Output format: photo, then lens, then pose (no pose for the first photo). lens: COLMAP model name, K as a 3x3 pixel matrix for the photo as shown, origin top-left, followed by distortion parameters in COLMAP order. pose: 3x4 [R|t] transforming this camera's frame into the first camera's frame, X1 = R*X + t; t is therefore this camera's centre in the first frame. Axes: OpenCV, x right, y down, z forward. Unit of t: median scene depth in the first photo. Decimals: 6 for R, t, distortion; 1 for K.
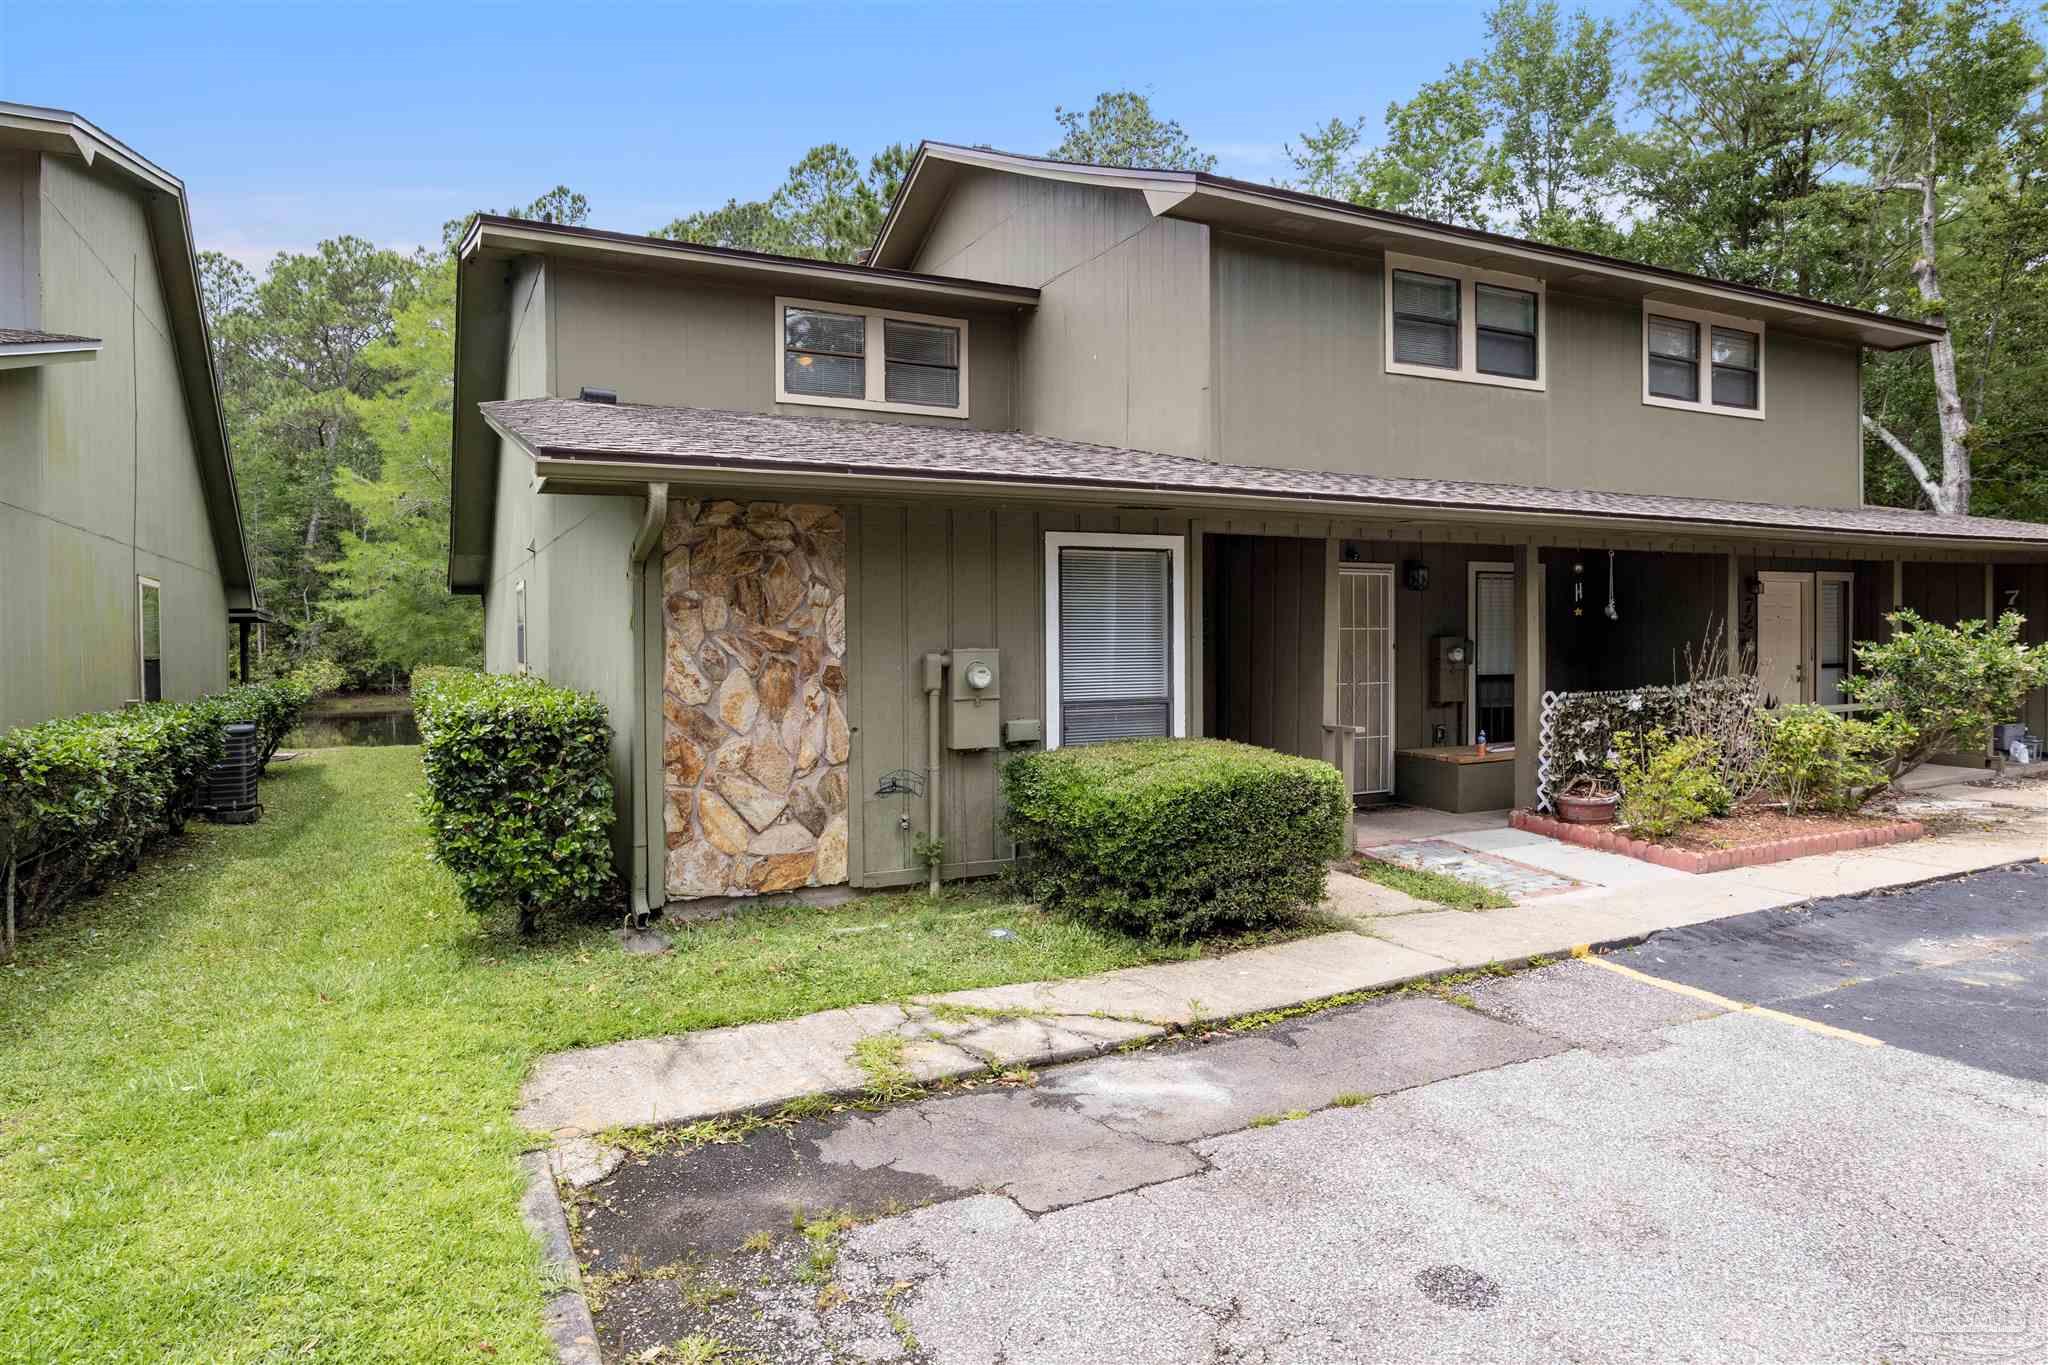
lens RADIAL K [[1237.2, 0, 1024.5], [0, 1237.2, 680.7], [0, 0, 1]] dist [0.000927, 0.000192]
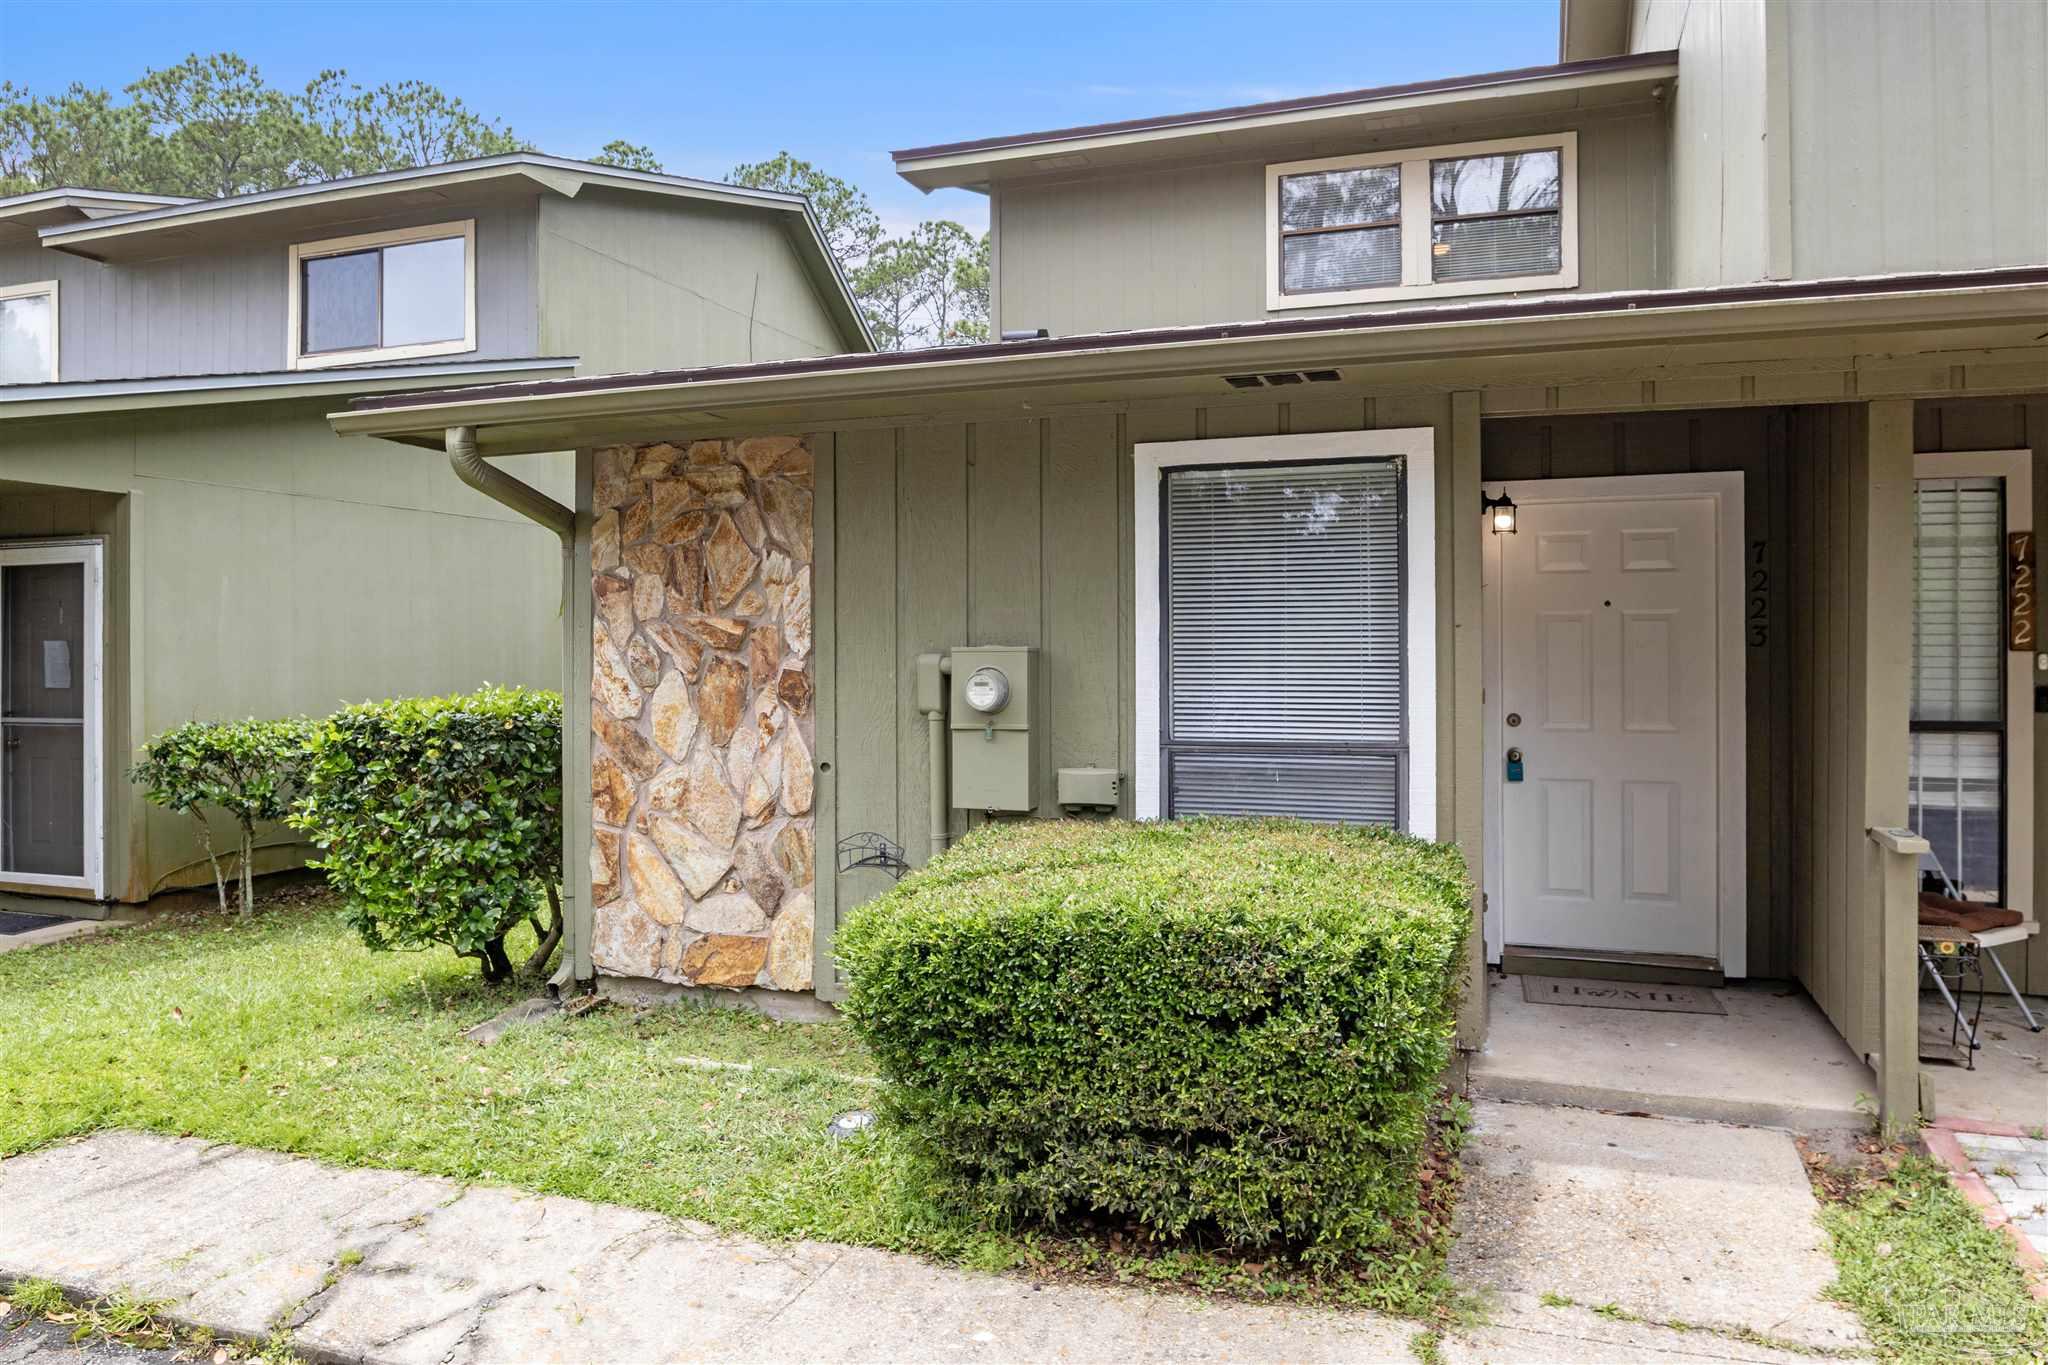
lens RADIAL K [[1405.5, 0, 1024.4], [0, 1405.5, 670.0], [0, 0, 1]] dist [-0.019672, -0.005447]
pose [[0.691312, 0.014575, -0.722409, 0.507279], [-0.027295, 0.999610, -0.005953, -0.011464], [0.722040, 0.023834, 0.691440, 0.572433]]
